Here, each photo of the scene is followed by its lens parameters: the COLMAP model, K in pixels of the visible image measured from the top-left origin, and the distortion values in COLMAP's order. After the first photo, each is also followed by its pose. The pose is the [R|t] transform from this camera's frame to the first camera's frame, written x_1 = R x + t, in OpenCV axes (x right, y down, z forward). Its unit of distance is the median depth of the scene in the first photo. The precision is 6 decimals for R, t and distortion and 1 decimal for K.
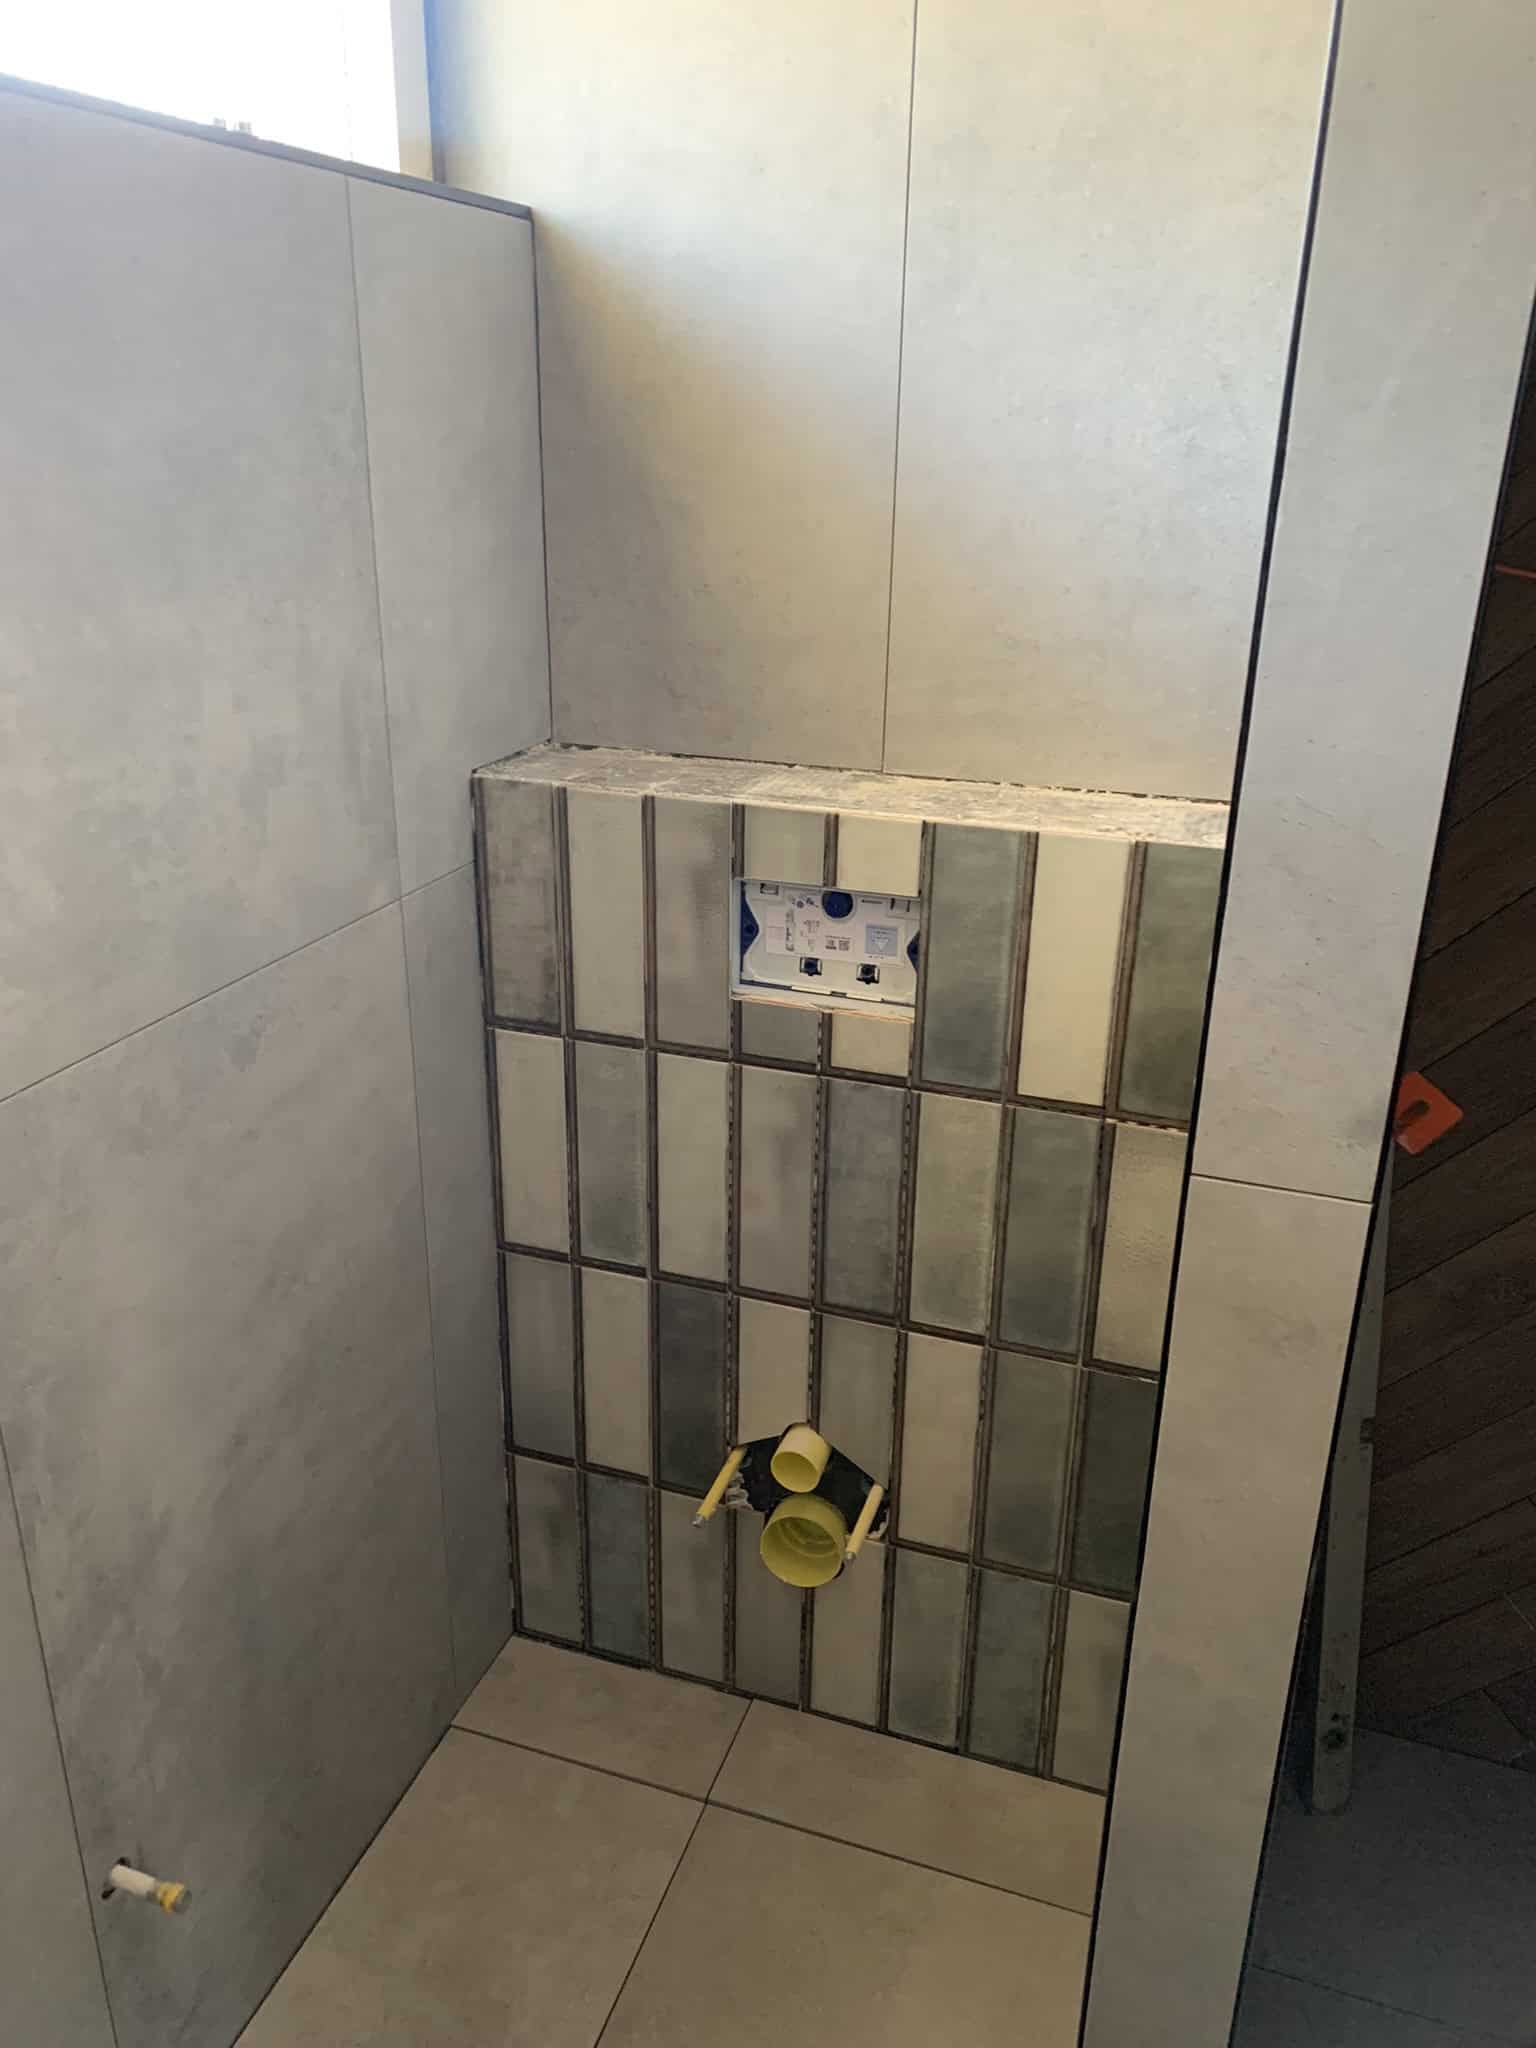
lens RADIAL K [[1558.5, 0, 757.0], [0, 1558.5, 1023.1], [0, 0, 1]] dist [0.076769, -0.104667]
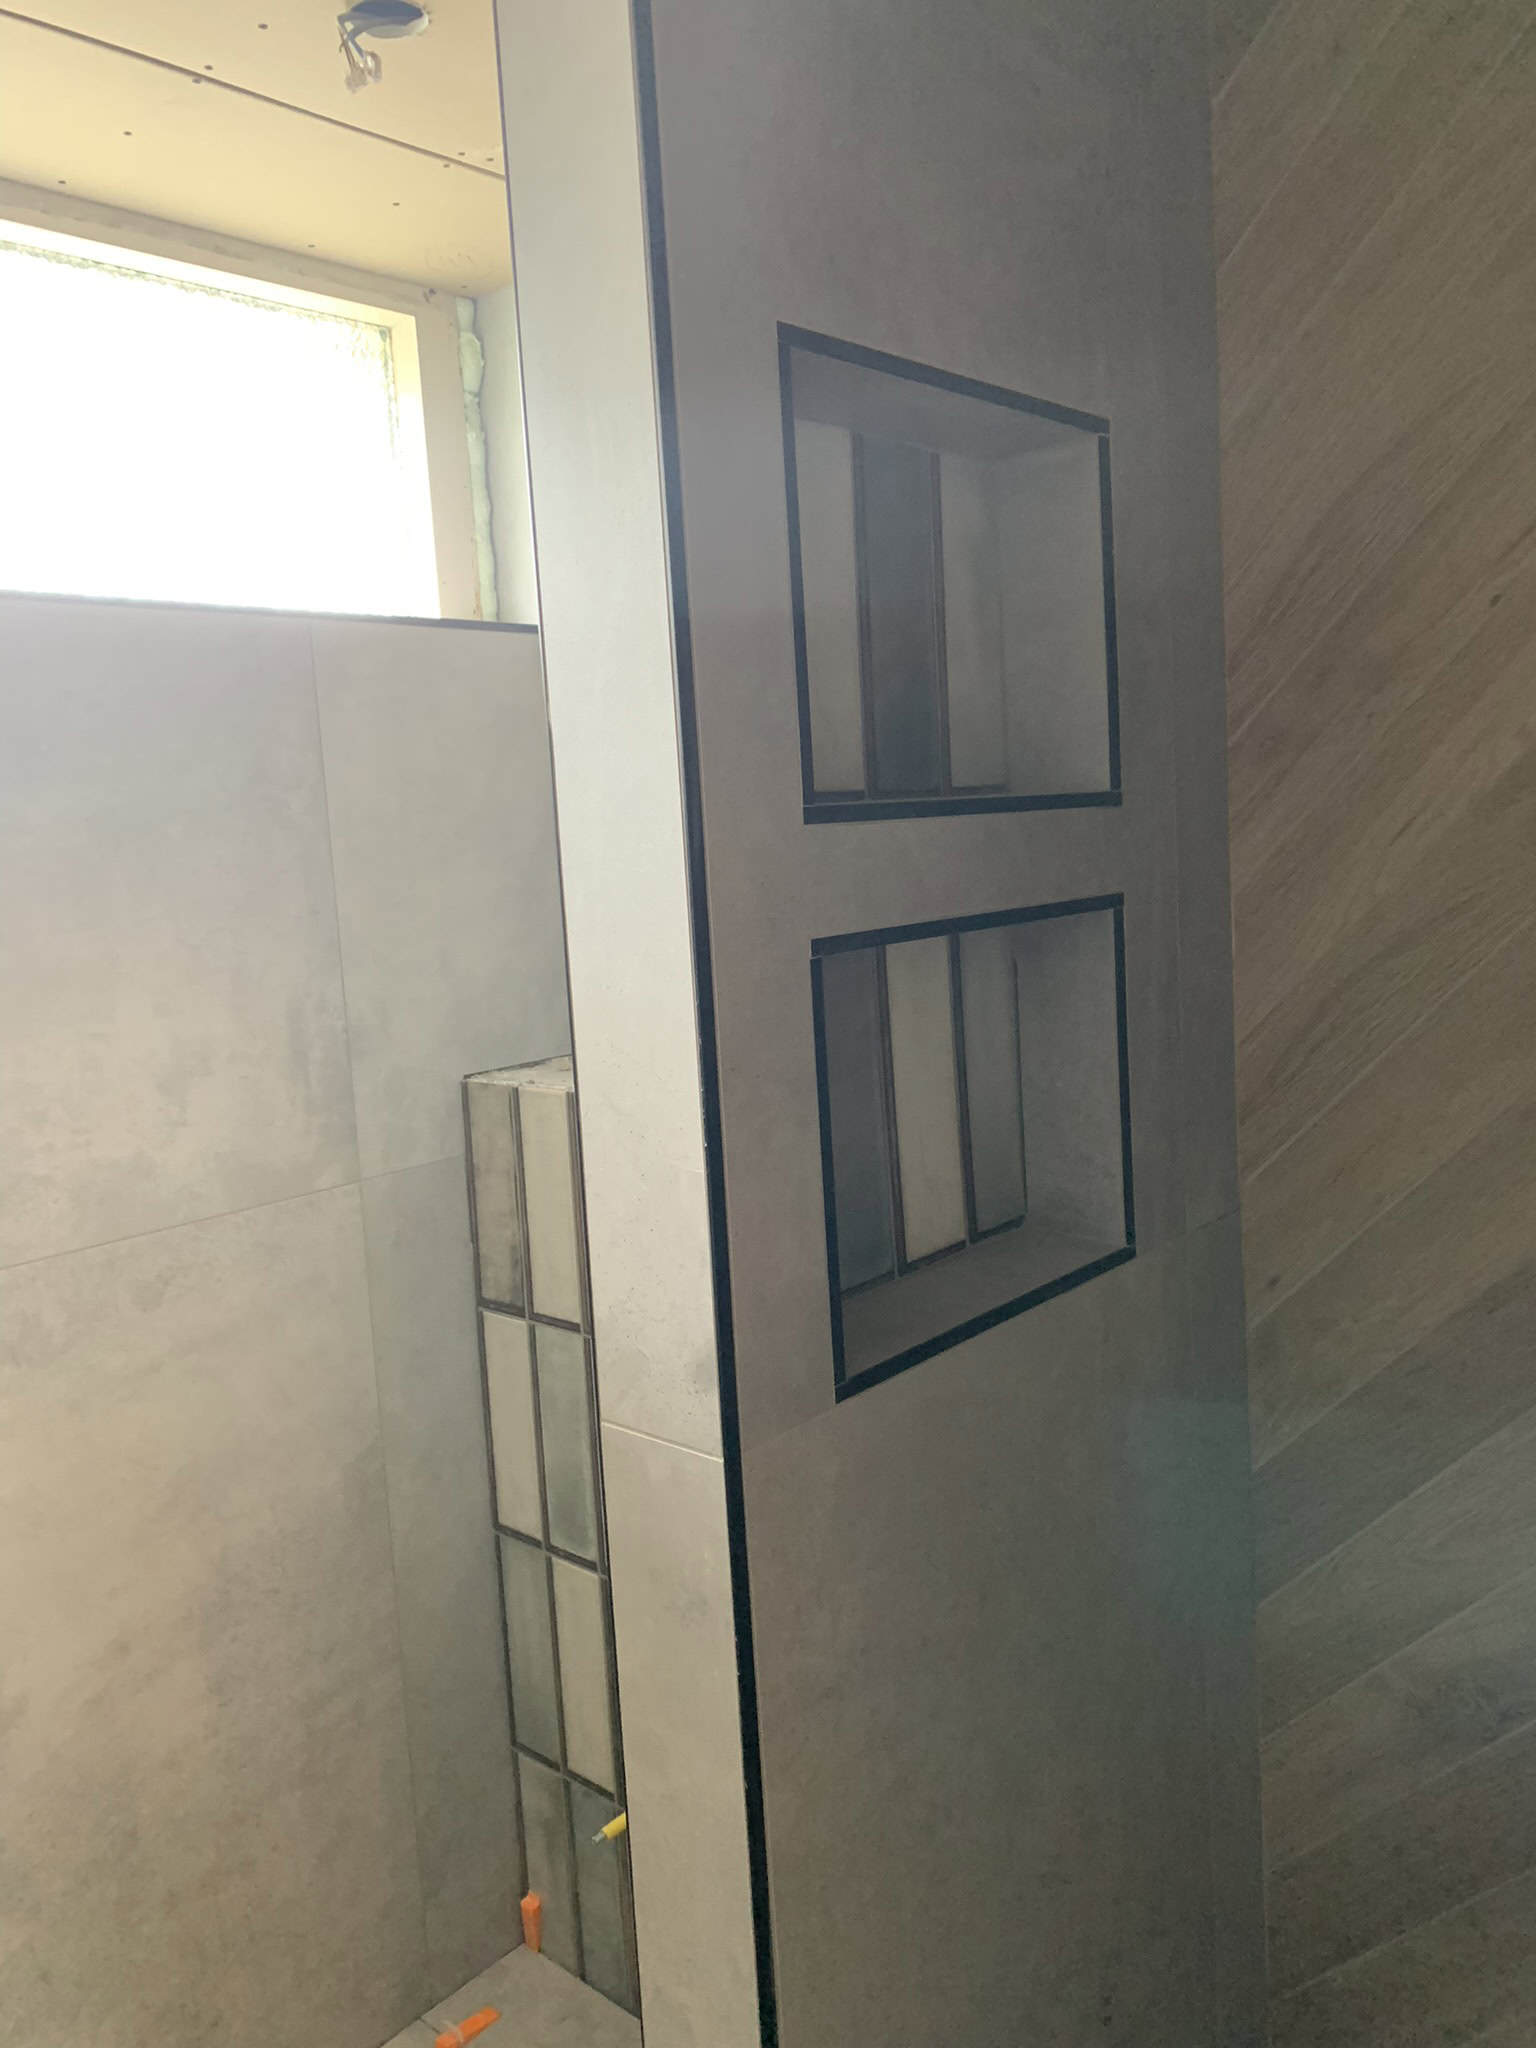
lens RADIAL K [[1572.0, 0, 773.7], [0, 1572.0, 1006.1], [0, 0, 1]] dist [0.050782, -0.070492]
pose [[0.917710, -0.024296, -0.396506, 0.481879], [-0.073990, 0.970208, -0.230699, 0.038424], [0.390299, 0.241053, 0.888572, 0.050313]]
